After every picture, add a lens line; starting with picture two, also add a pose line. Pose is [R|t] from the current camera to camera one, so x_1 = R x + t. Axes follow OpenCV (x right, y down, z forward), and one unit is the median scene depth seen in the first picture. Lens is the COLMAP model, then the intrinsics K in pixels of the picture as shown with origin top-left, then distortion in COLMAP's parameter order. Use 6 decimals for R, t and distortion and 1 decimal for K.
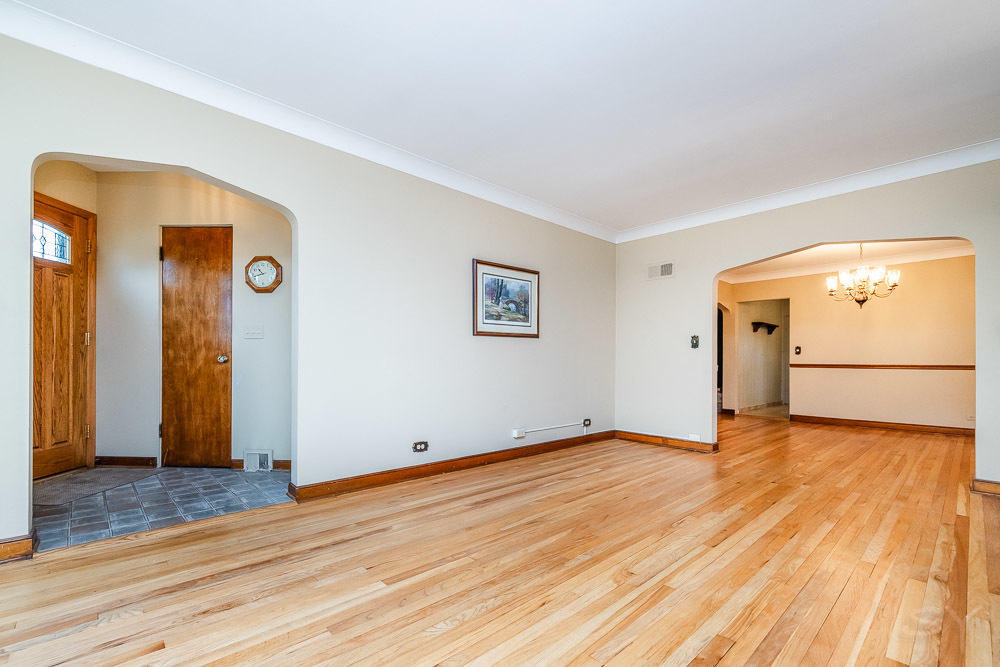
lens RADIAL K [[435.3, 0, 493.5], [0, 435.3, 361.6], [0, 0, 1]] dist [0.000699, -0.000035]
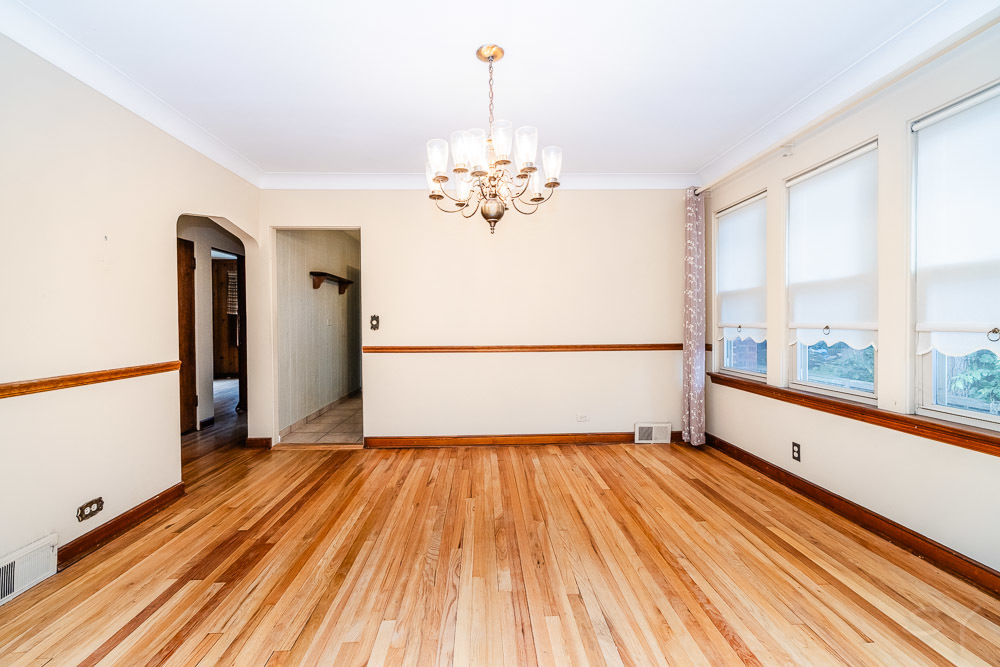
lens RADIAL K [[423.4, 0, 497.5], [0, 423.4, 326.0], [0, 0, 1]] dist [0.001739, -0.000561]
pose [[0.643055, -0.020326, 0.765550, 1.022349], [0.011194, 0.999790, 0.017142, -0.076735], [-0.765738, -0.002454, 0.643148, 1.408683]]
